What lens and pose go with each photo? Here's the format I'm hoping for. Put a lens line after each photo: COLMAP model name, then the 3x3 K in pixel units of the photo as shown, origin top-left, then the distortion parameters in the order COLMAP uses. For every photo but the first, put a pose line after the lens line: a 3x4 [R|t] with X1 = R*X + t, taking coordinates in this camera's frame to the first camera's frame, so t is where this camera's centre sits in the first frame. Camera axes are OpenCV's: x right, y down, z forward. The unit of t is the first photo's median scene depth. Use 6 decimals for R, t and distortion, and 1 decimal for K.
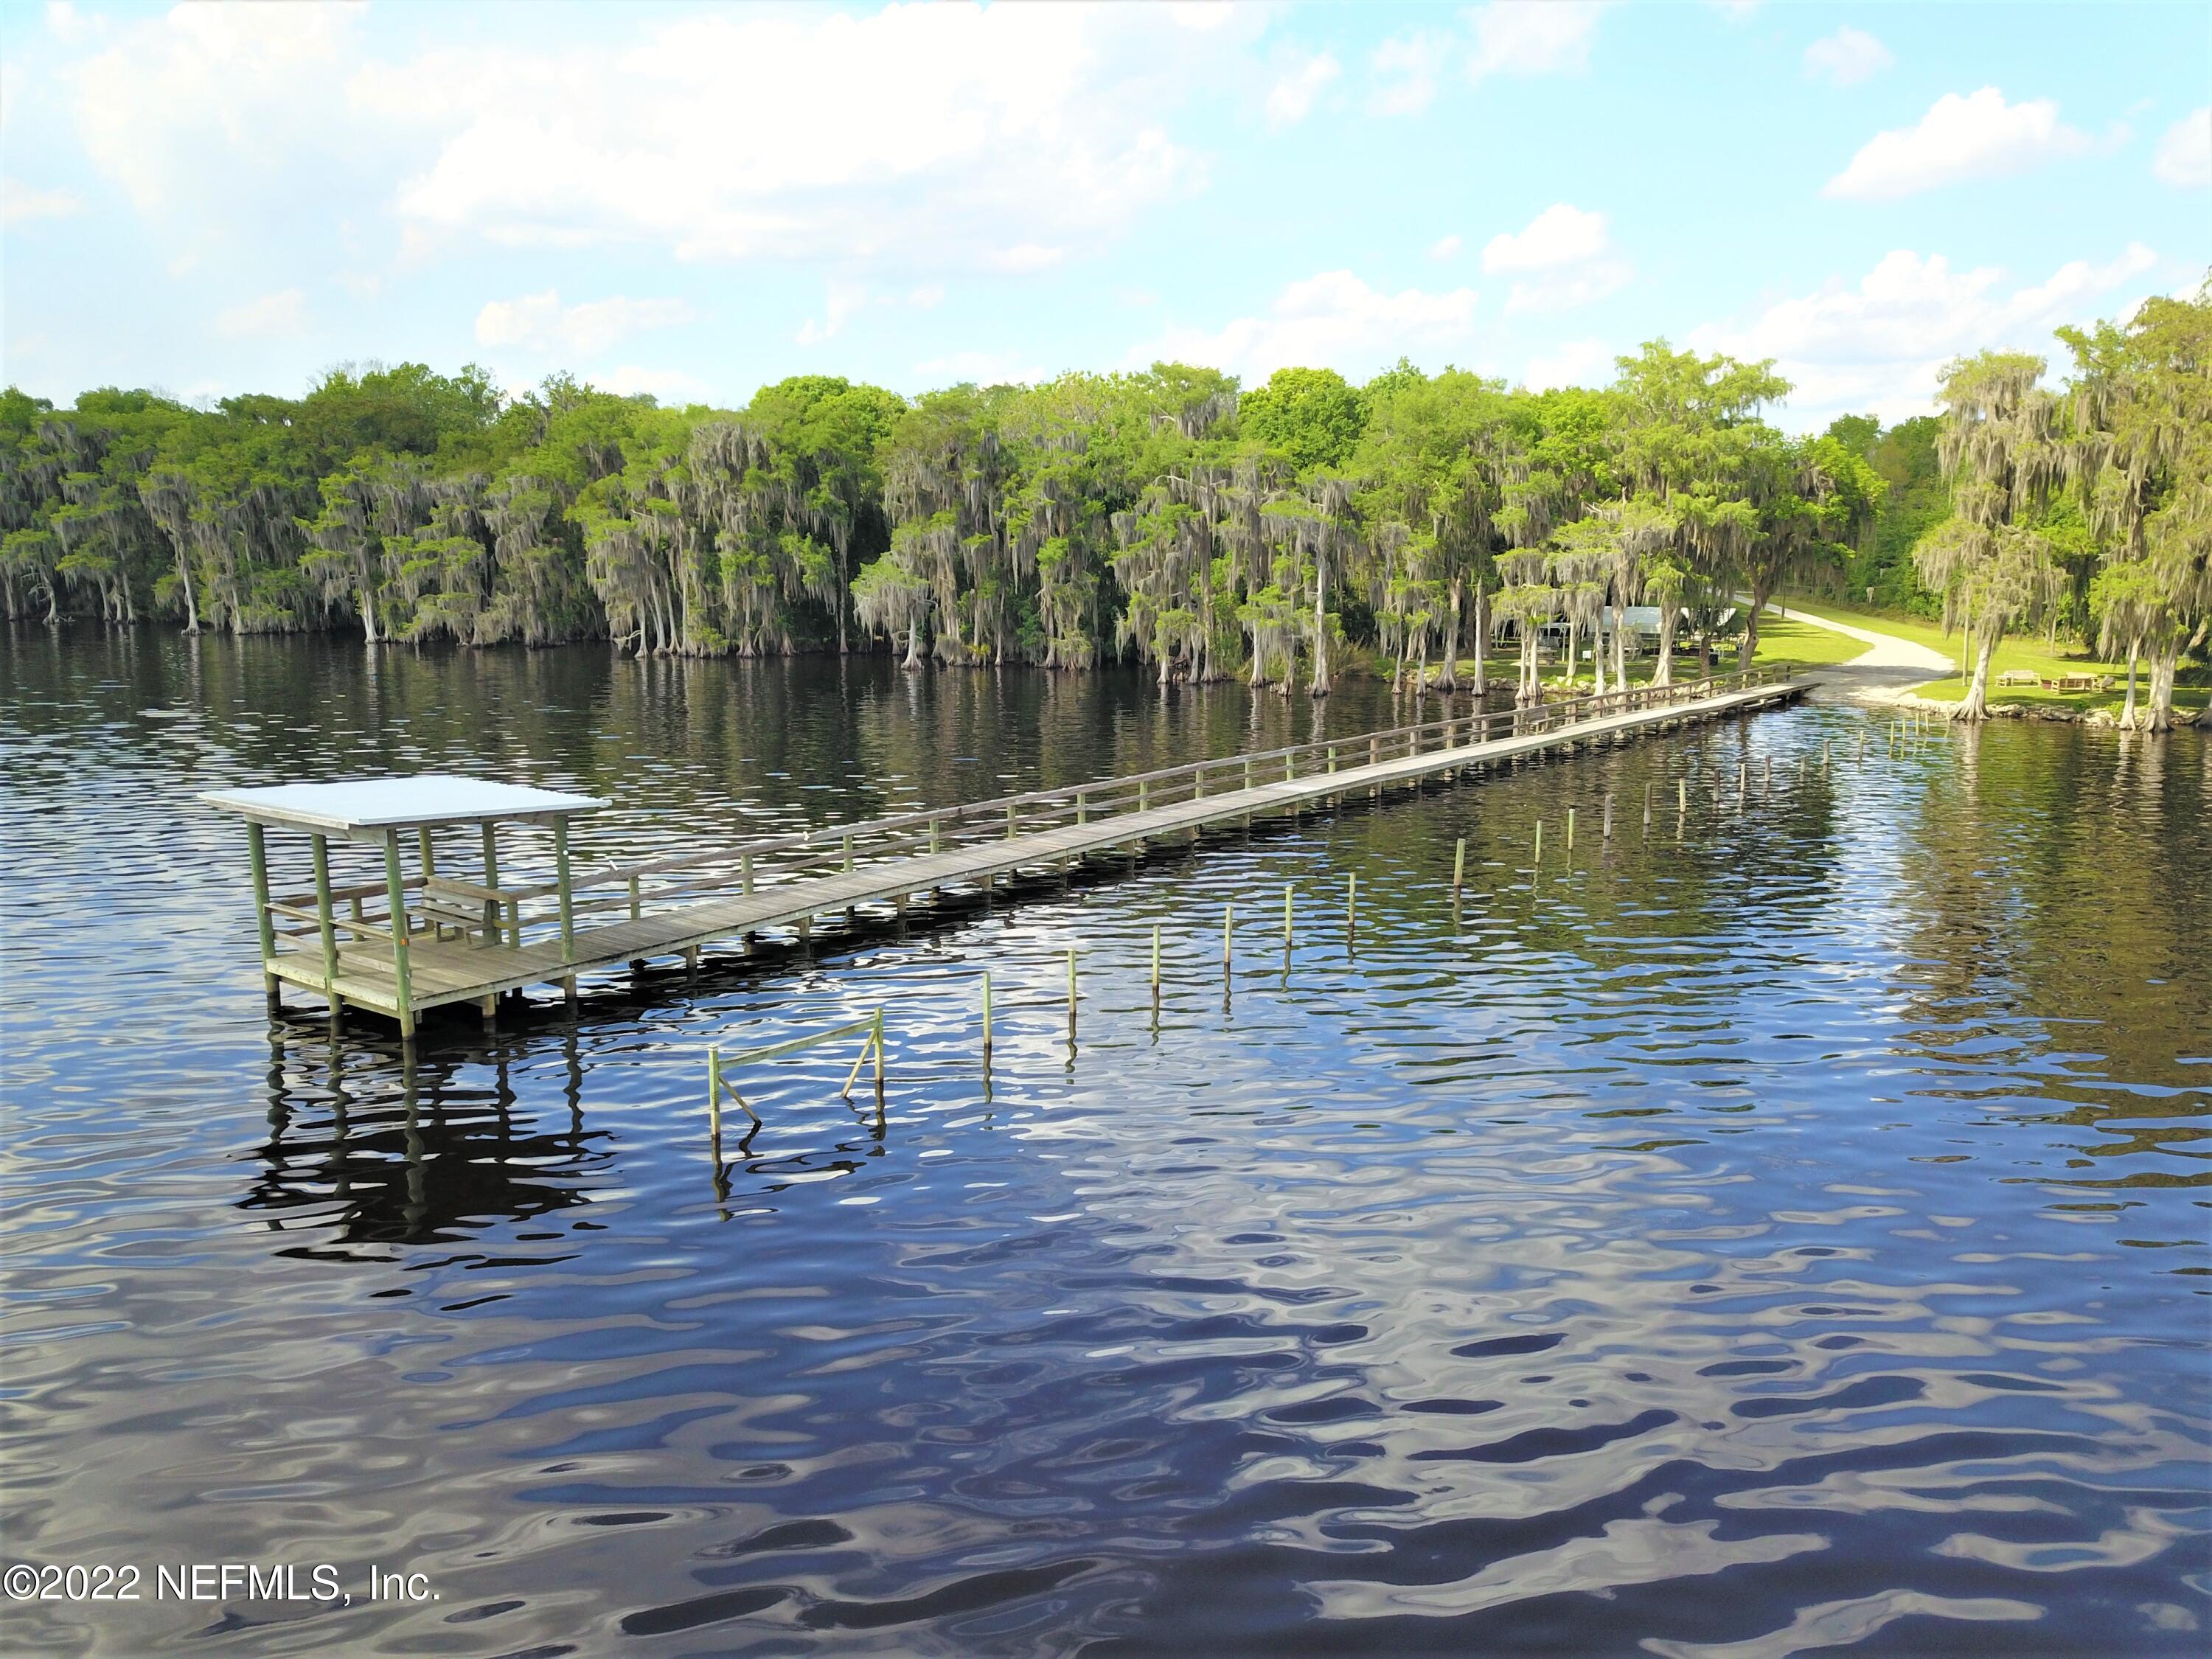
lens RADIAL K [[1665.0, 0, 1118.0], [0, 1665.0, 836.9], [0, 0, 1]] dist [0.003839, -0.009086]
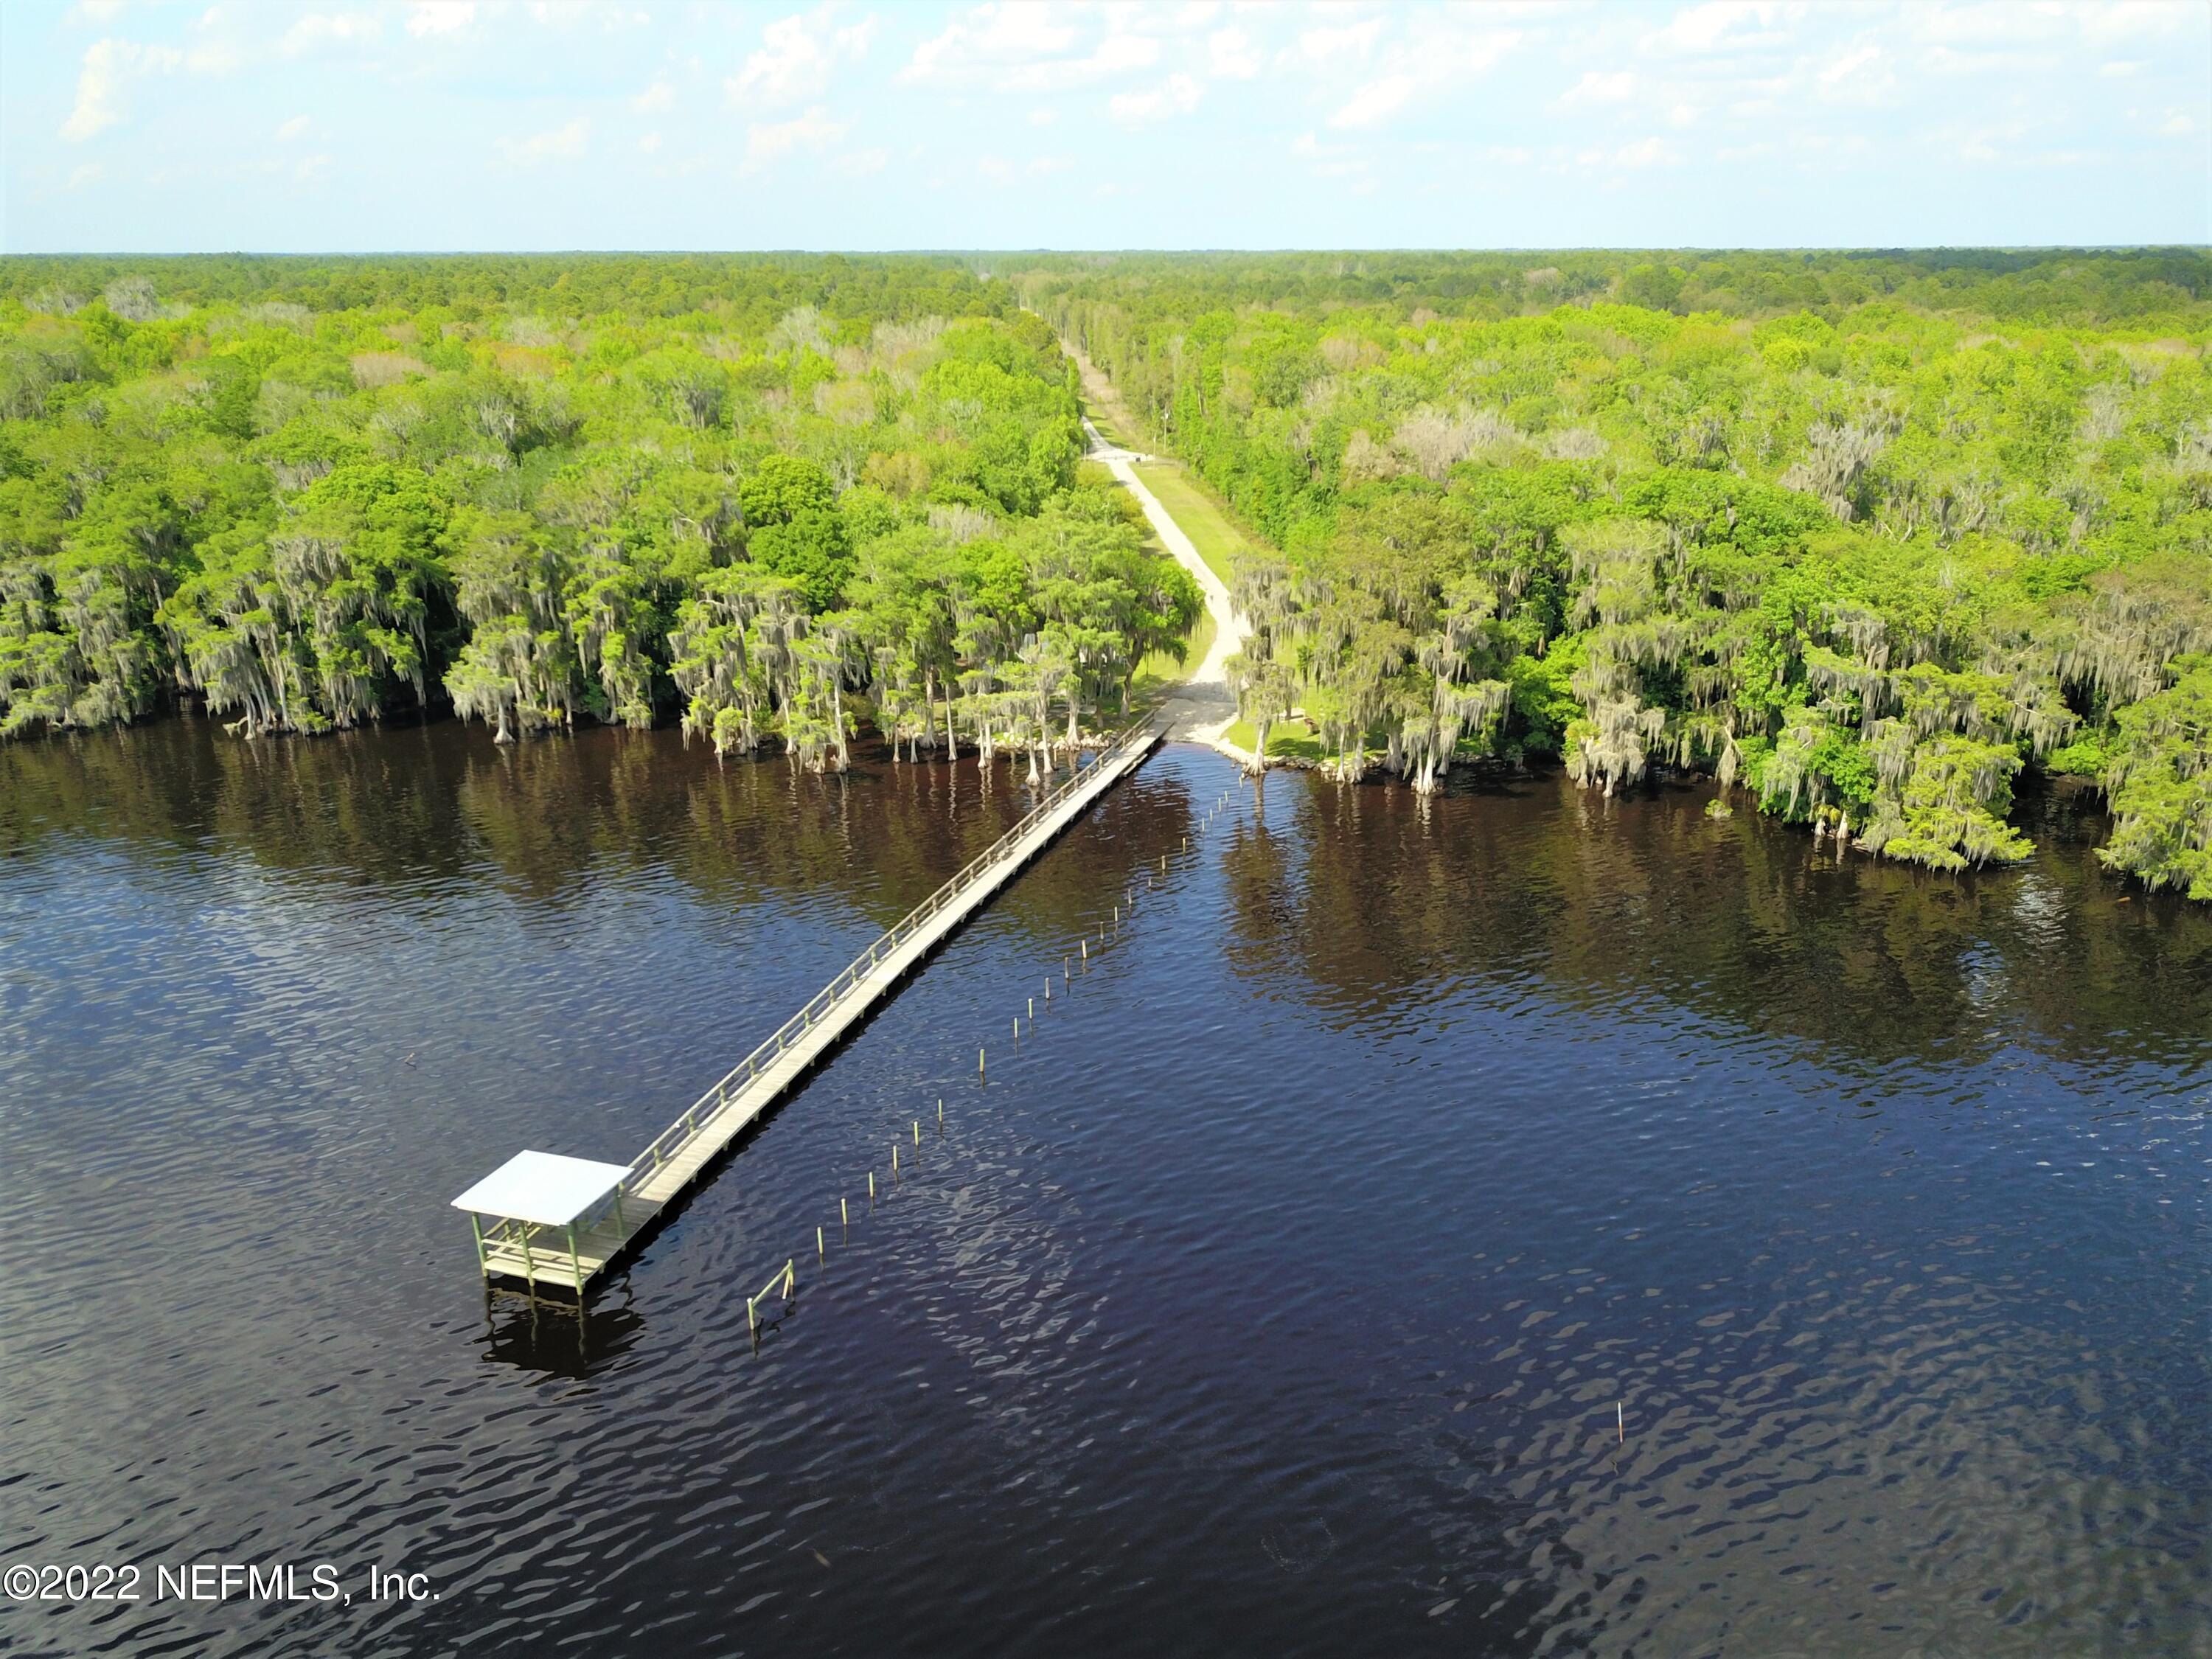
lens RADIAL K [[1665.0, 0, 1118.0], [0, 1665.0, 836.9], [0, 0, 1]] dist [0.003839, -0.009086]
pose [[0.941180, -0.114032, 0.318083, -0.107617], [0.061411, 0.983384, 0.170832, -0.243017], [-0.332278, -0.141250, 0.932545, -0.380362]]
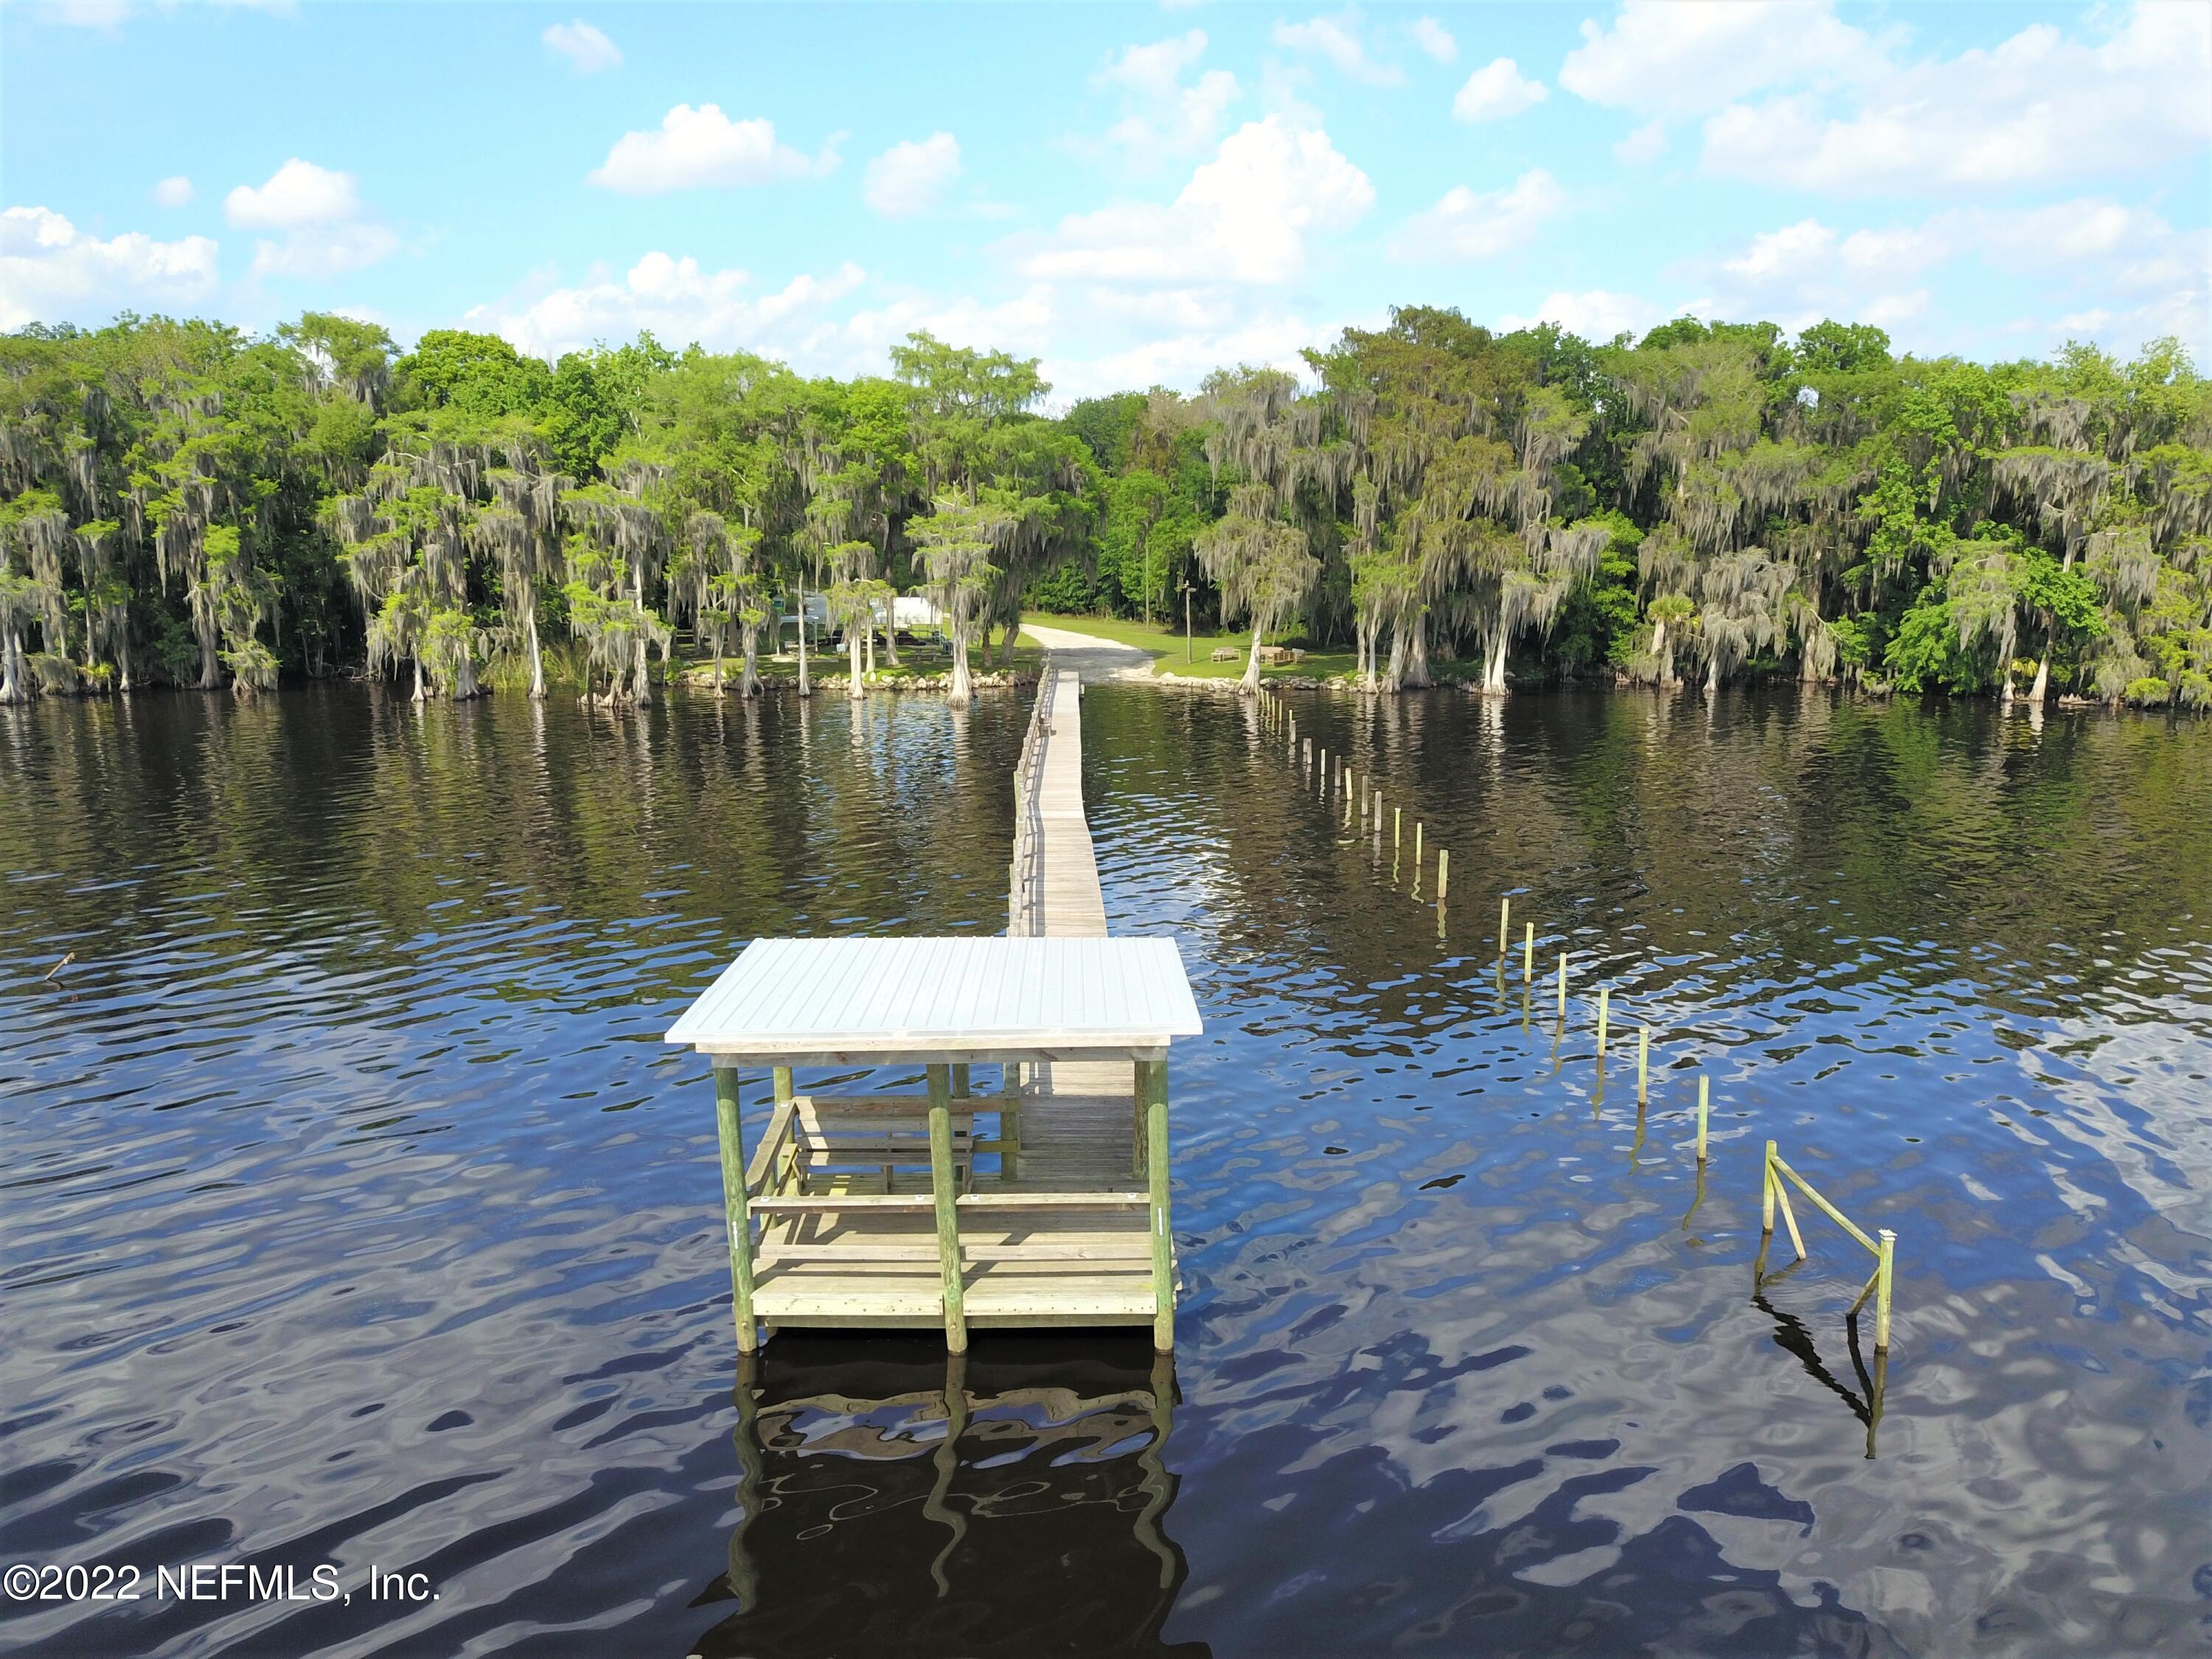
lens RADIAL K [[1674.7, 0, 1106.0], [0, 1674.7, 829.5], [0, 0, 1]] dist [0.002953, -0.001463]
pose [[0.787459, -0.108724, 0.606702, -0.224201], [0.101706, 0.993747, 0.046077, -0.033233], [-0.607918, 0.025421, 0.793592, 0.129988]]
